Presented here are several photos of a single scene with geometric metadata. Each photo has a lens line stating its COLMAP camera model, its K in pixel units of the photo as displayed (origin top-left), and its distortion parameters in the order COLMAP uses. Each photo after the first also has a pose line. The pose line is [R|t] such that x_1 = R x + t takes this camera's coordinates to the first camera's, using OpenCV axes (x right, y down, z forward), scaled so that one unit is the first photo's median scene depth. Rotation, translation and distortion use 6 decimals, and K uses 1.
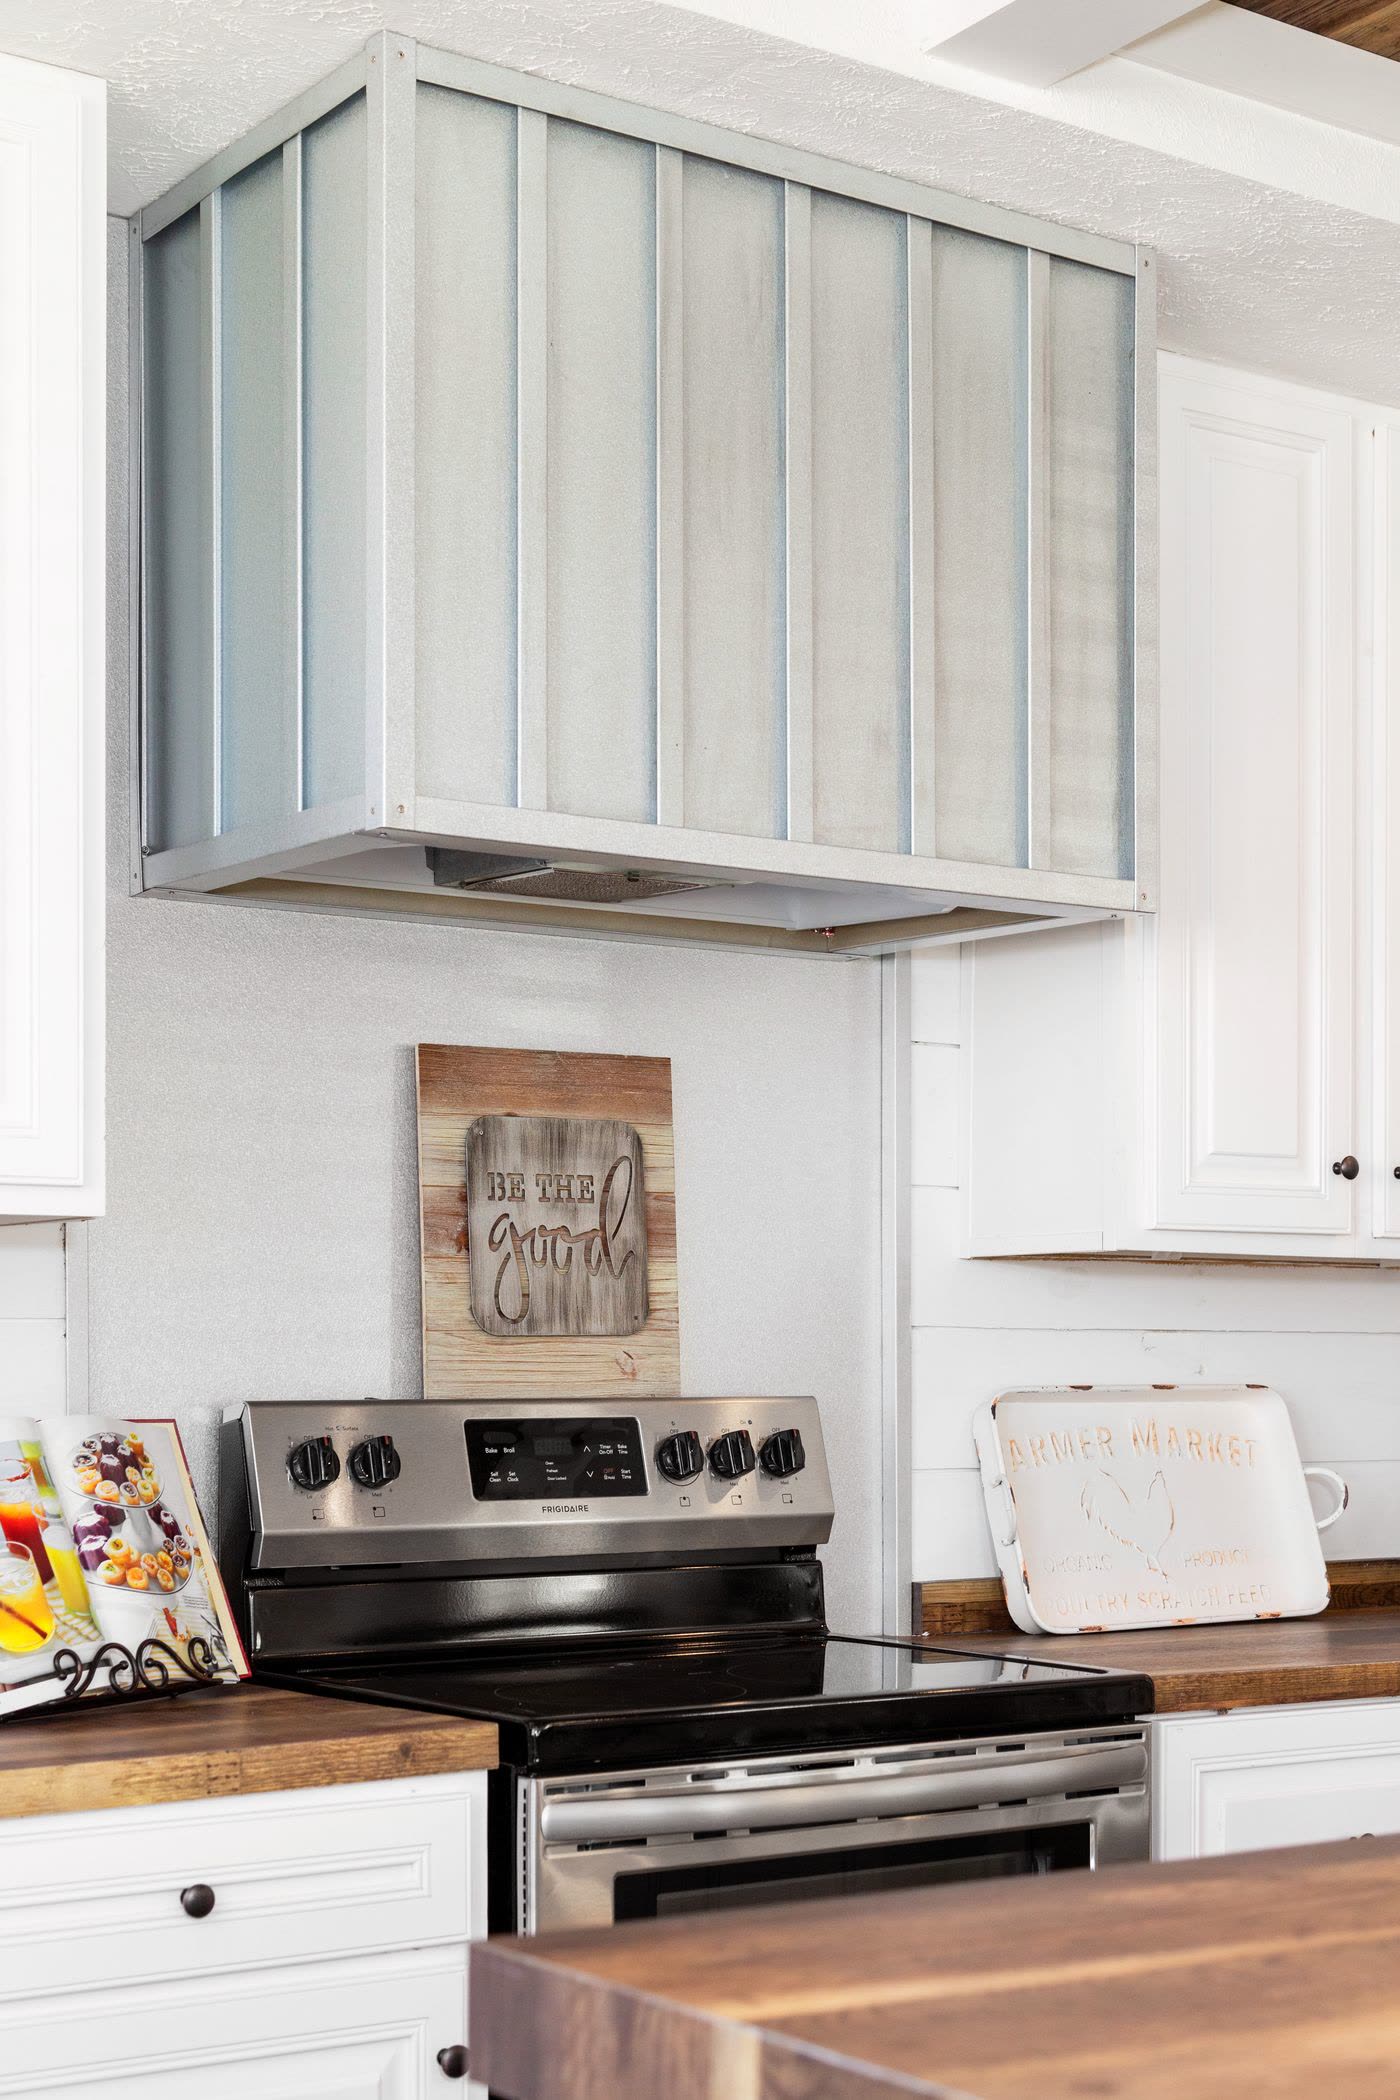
lens RADIAL K [[3136.7, 0, 700.2], [0, 3136.7, 1052.4], [0, 0, 1]] dist [0.018138, 0.049350]
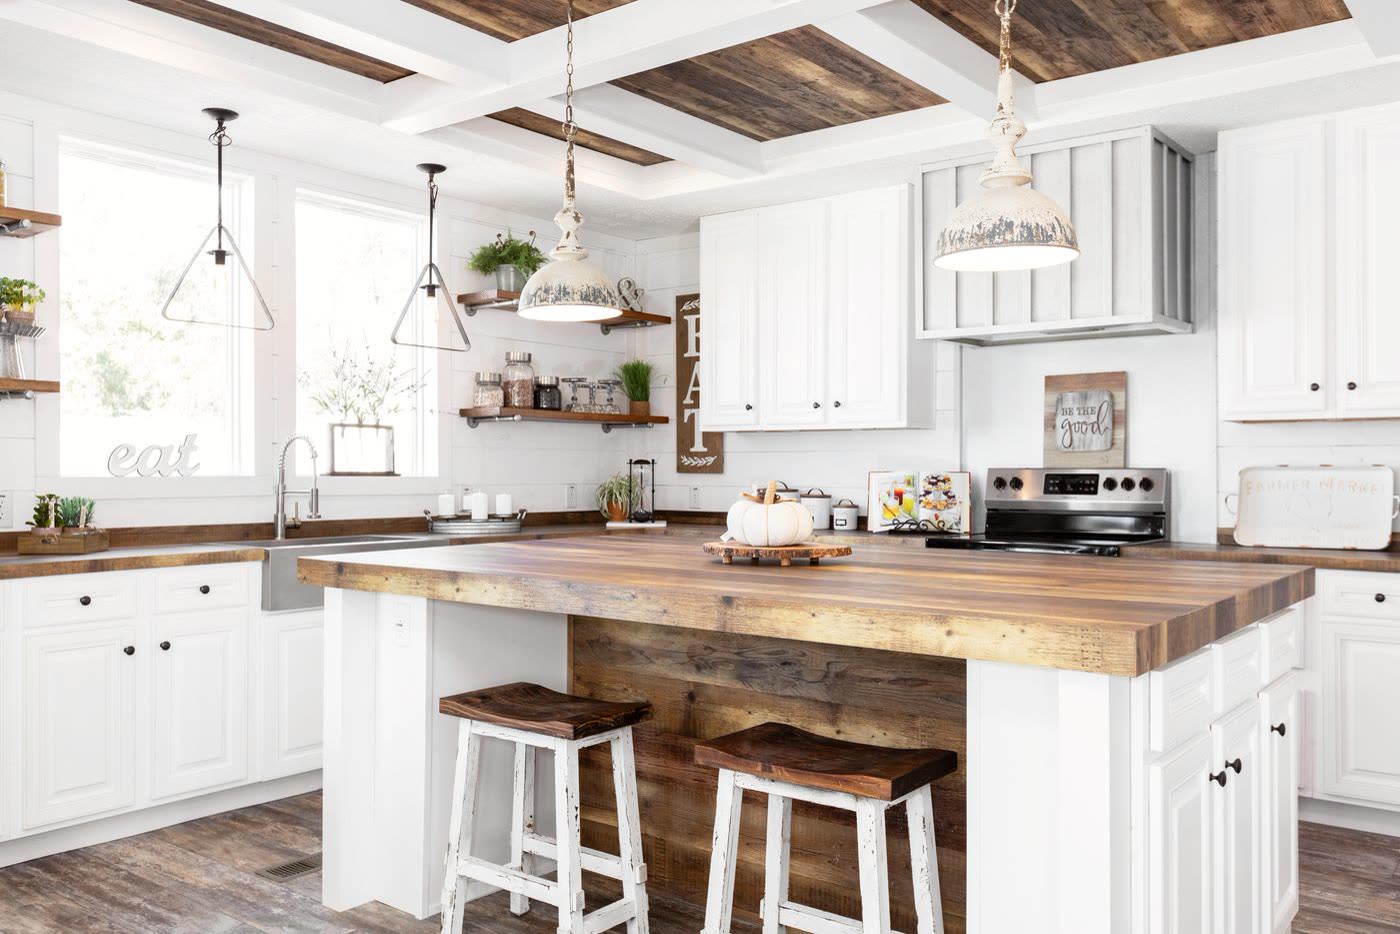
lens RADIAL K [[1153.3, 0, 700.3], [0, 1153.3, 469.5], [0, 0, 1]] dist [-0.003271, -0.000367]
pose [[0.297064, 0.002061, -0.954855, 1.111646], [0.094655, 0.995009, 0.031595, 0.026594], [0.950154, -0.099767, 0.295386, 0.174371]]
